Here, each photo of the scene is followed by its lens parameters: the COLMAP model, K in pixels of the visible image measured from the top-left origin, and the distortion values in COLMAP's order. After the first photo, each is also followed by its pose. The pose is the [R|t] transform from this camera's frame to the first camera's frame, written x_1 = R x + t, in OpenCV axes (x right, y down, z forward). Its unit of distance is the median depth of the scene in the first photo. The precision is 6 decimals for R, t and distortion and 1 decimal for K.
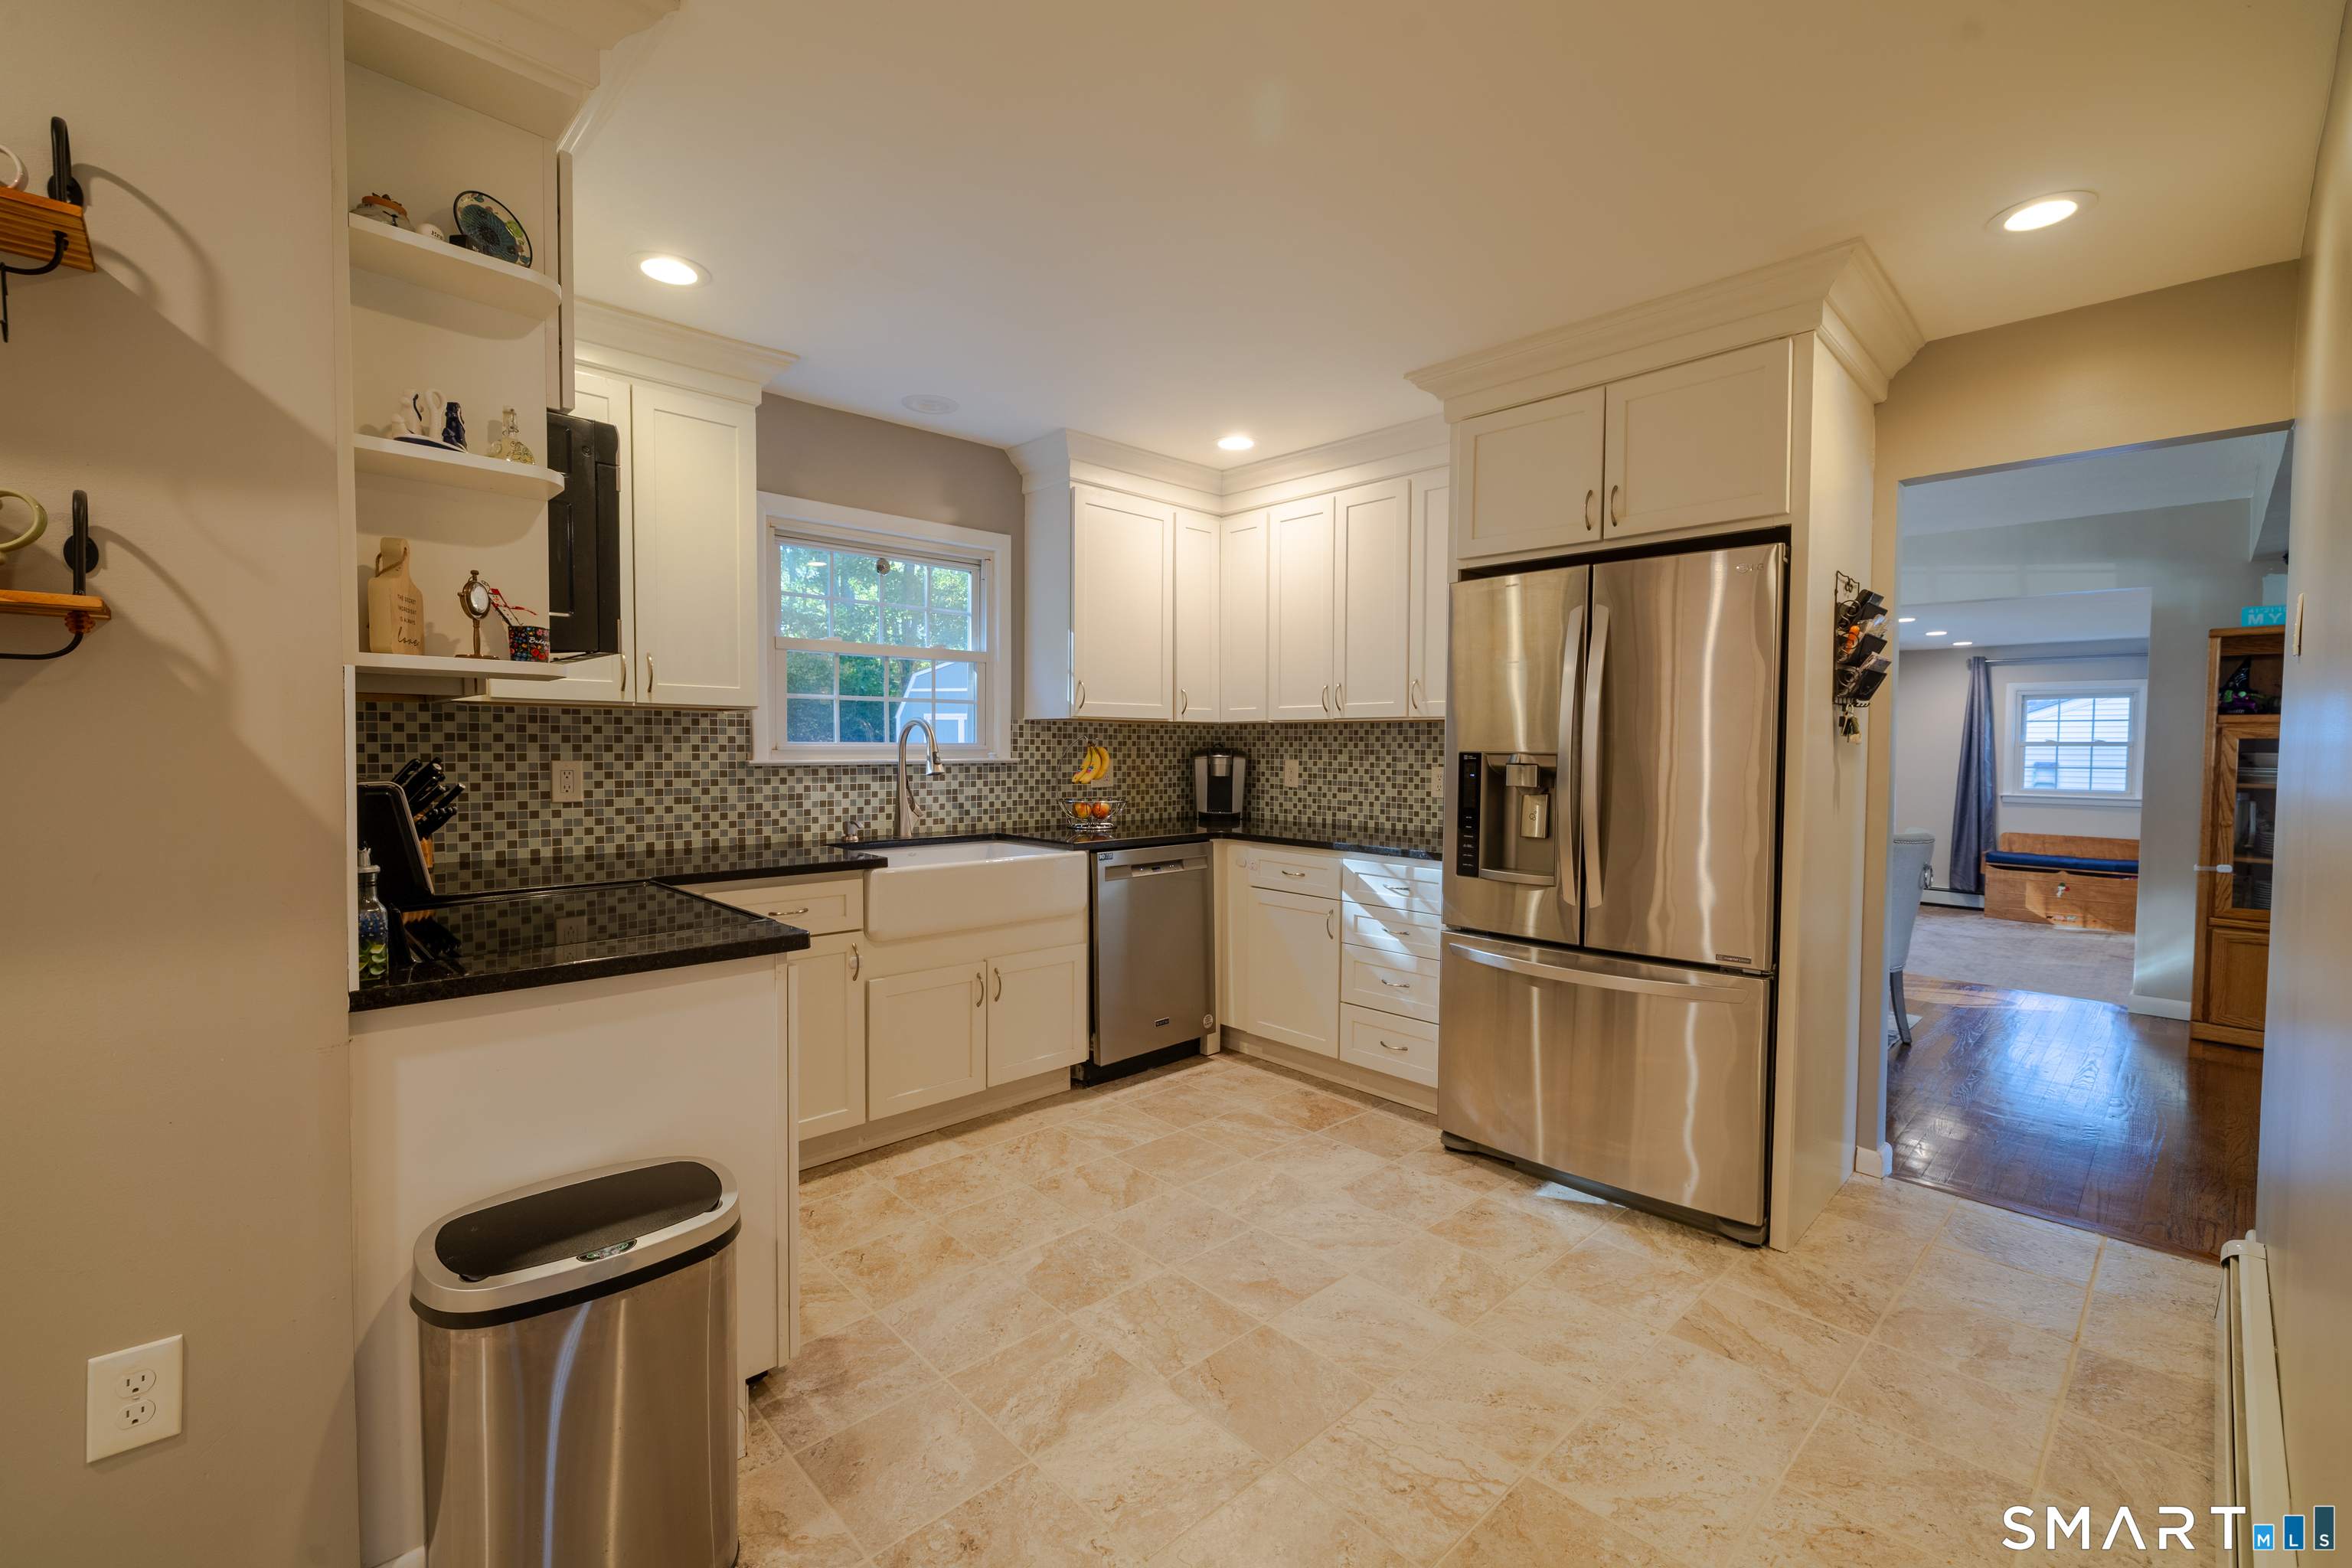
lens RADIAL K [[987.3, 0, 1183.4], [0, 987.3, 781.9], [0, 0, 1]] dist [-0.000894, 0.000397]
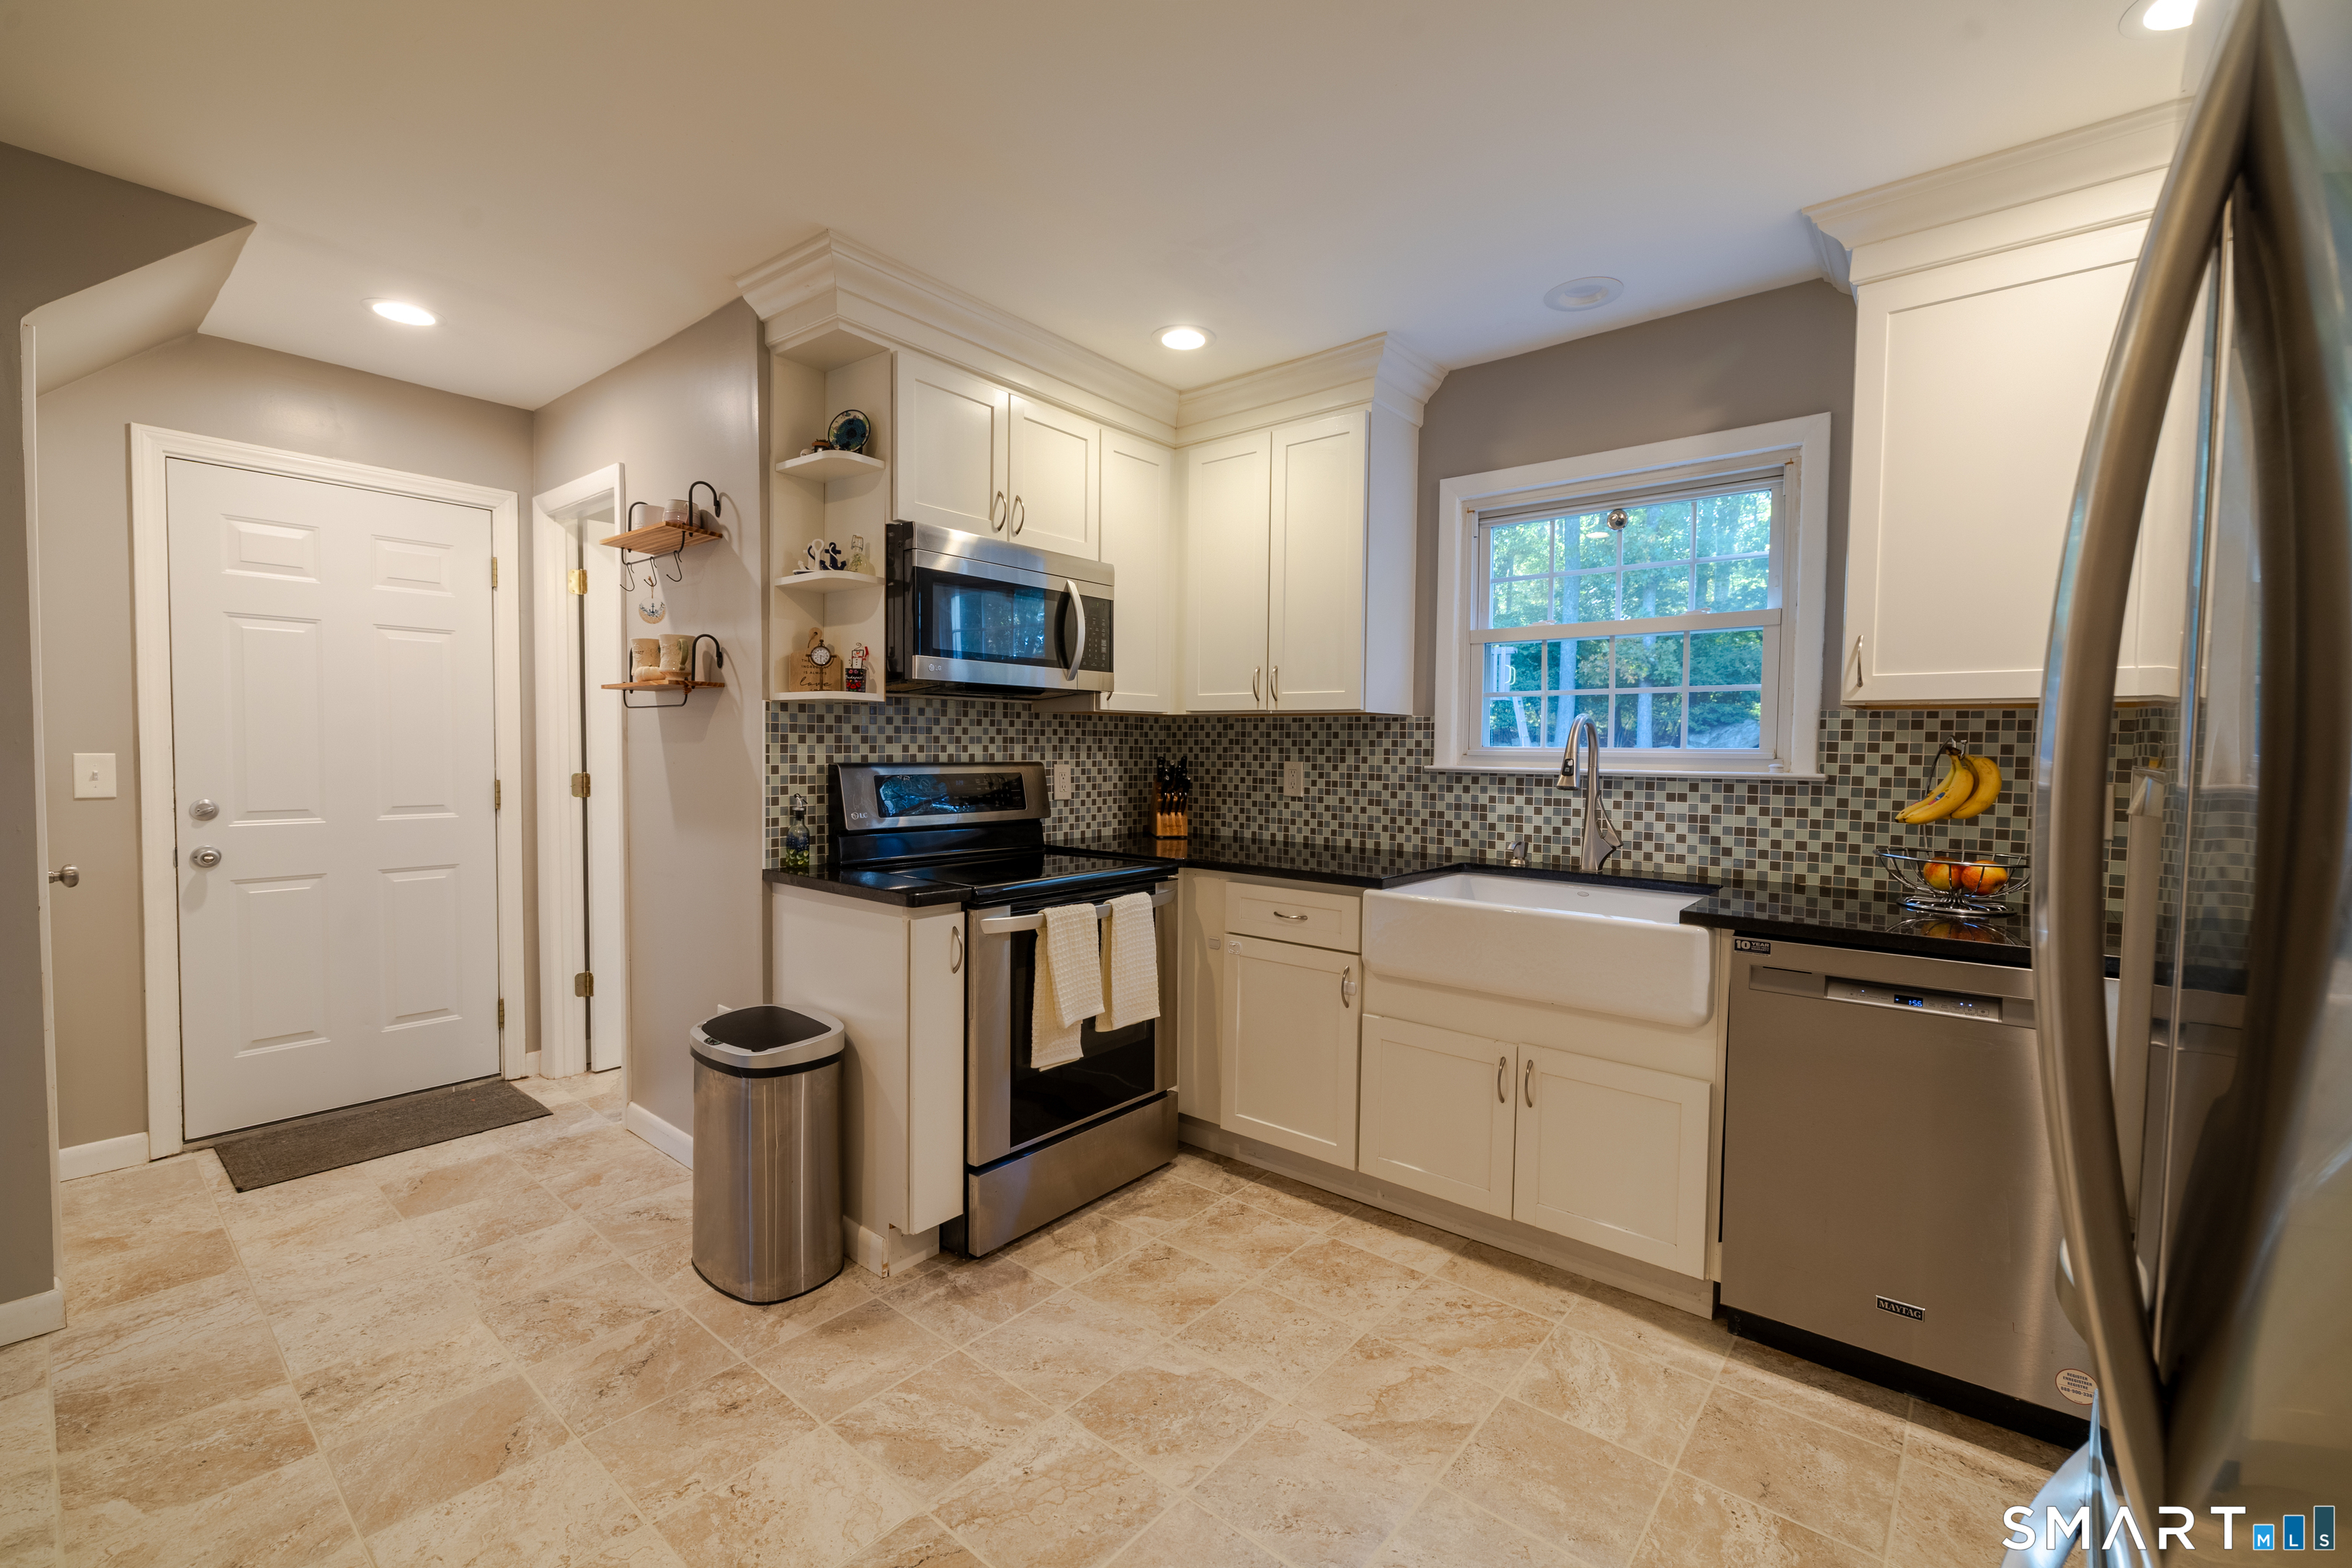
lens RADIAL K [[988.4, 0, 1181.3], [0, 988.4, 782.9], [0, 0, 1]] dist [-0.001649, 0.000205]
pose [[0.115460, 0.033508, -0.992747, 0.484150], [-0.047623, 0.998468, 0.028163, -0.020526], [0.992170, 0.044026, 0.116879, 0.654603]]
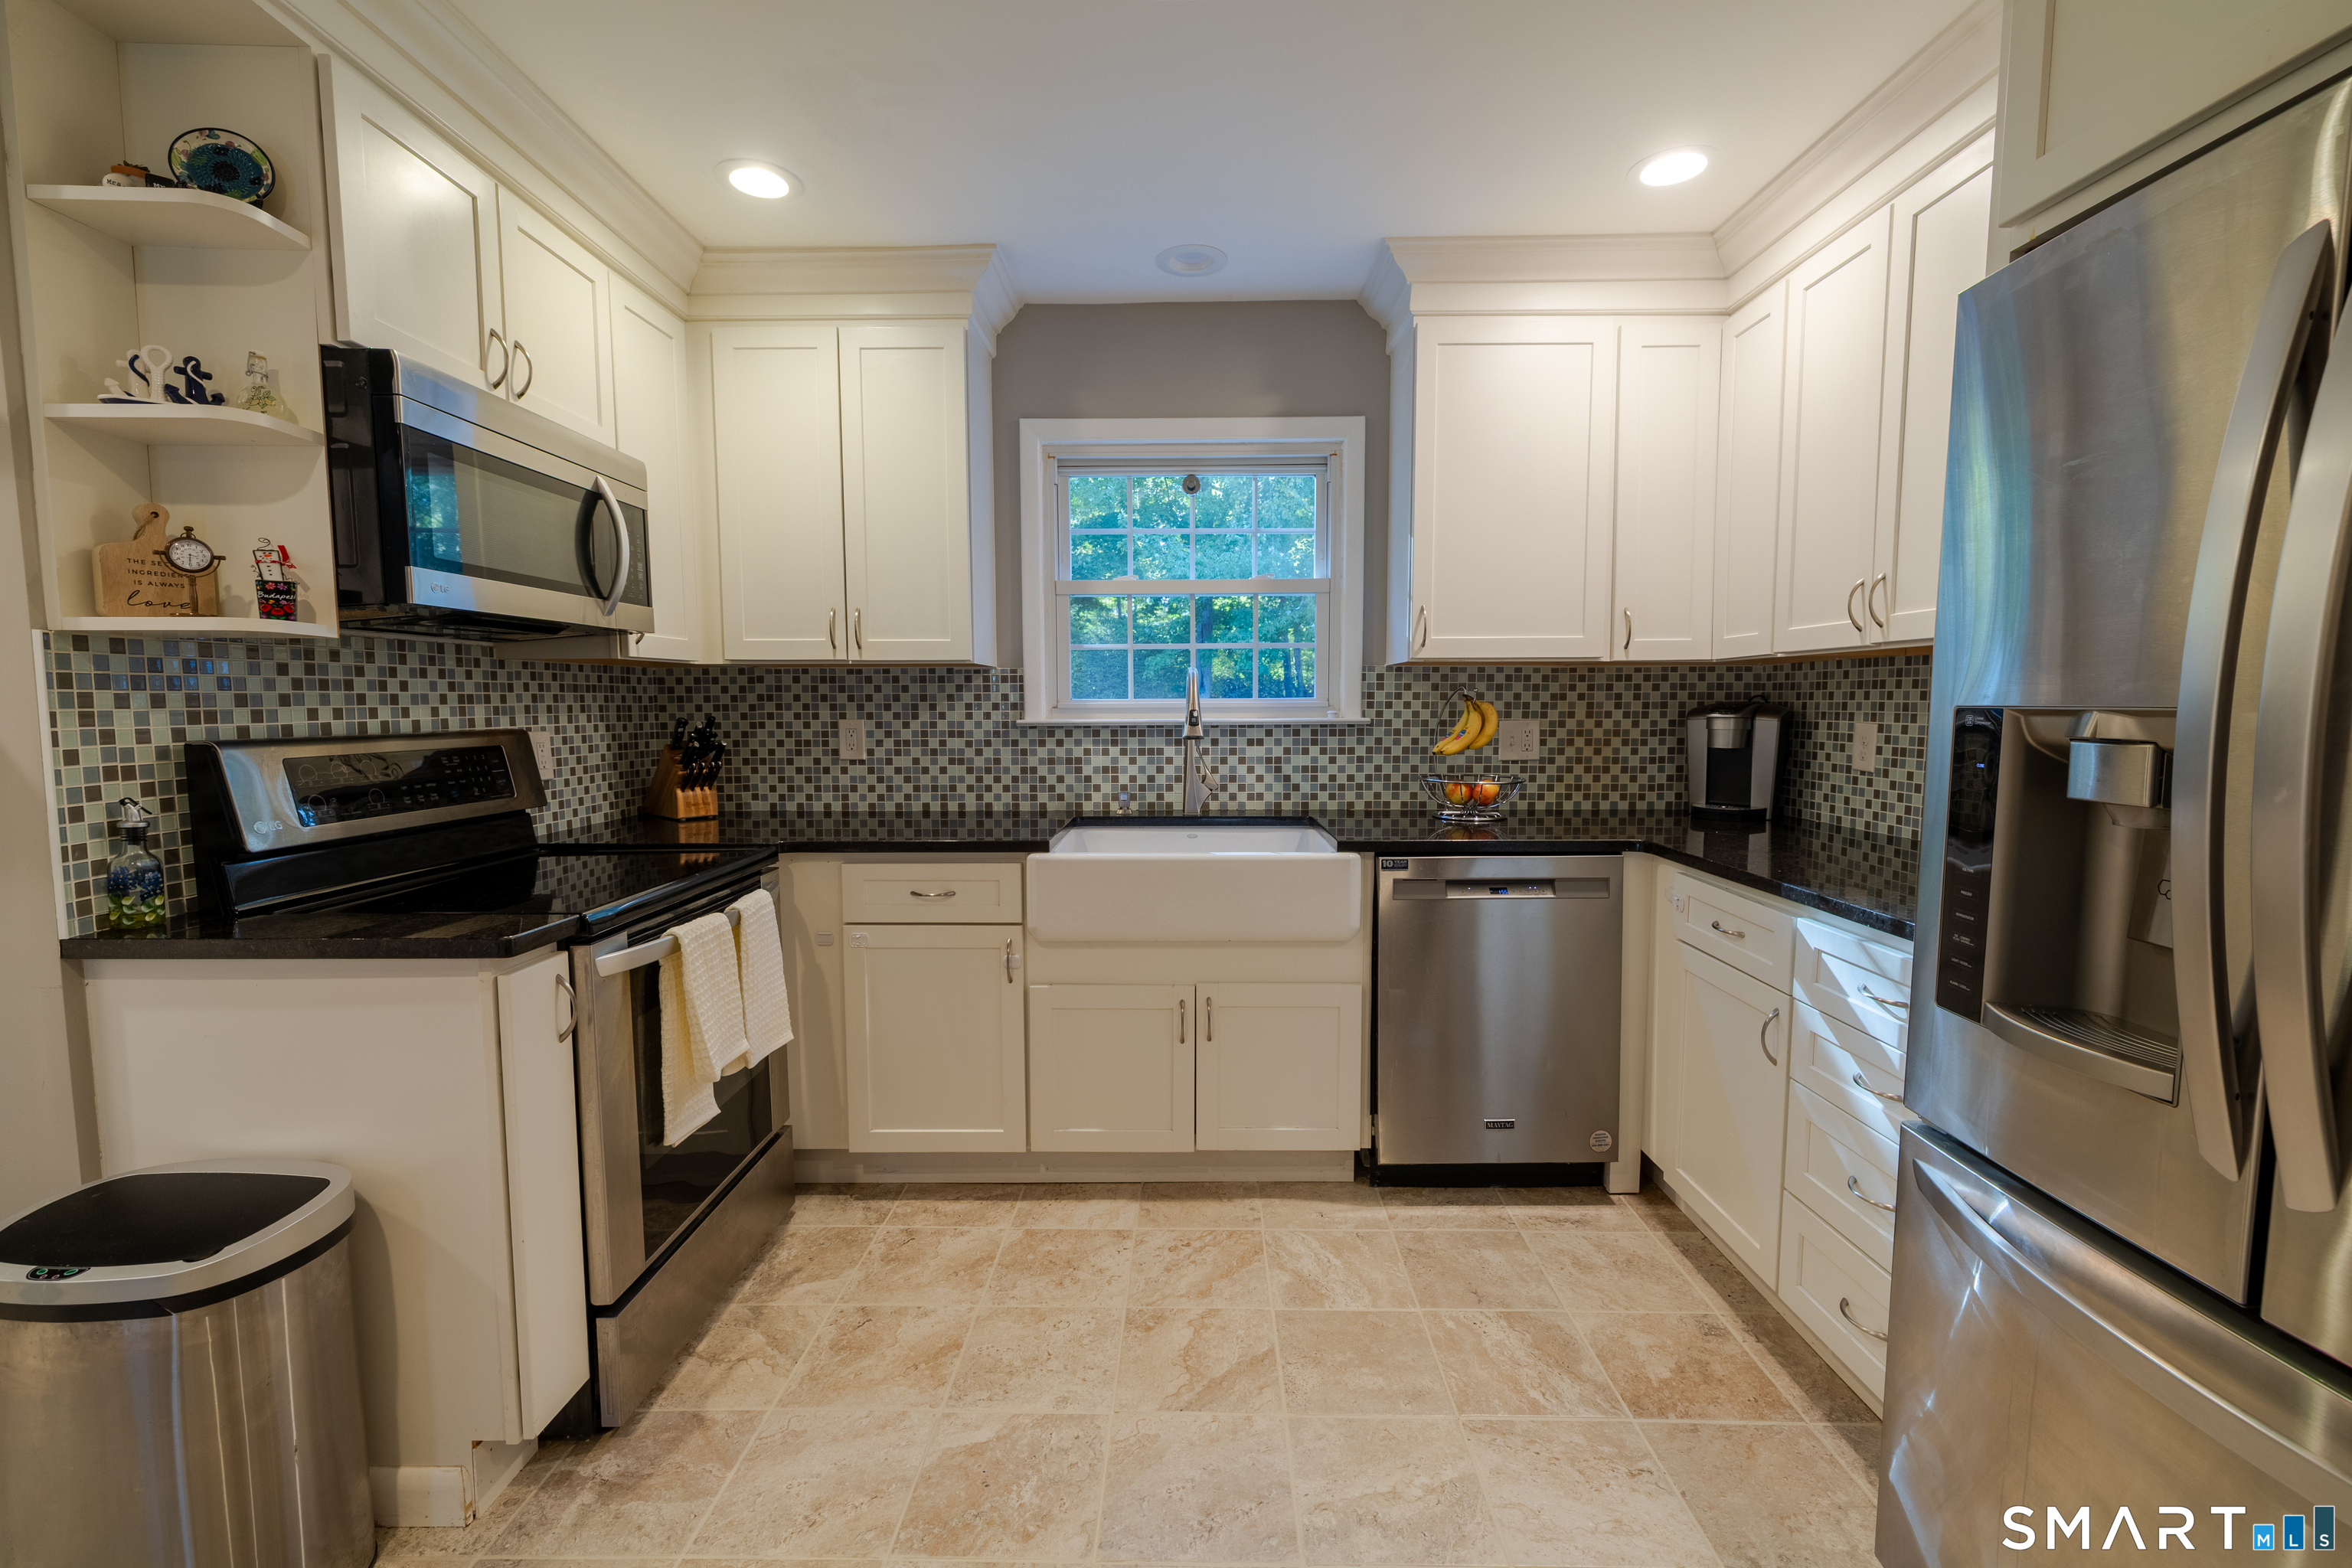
lens RADIAL K [[987.3, 0, 1183.4], [0, 987.3, 781.9], [0, 0, 1]] dist [-0.000894, 0.000397]
pose [[0.716296, 0.048596, -0.696103, 0.311757], [-0.018468, 0.998543, 0.050706, -0.013506], [0.697552, -0.023464, 0.716149, 0.449922]]
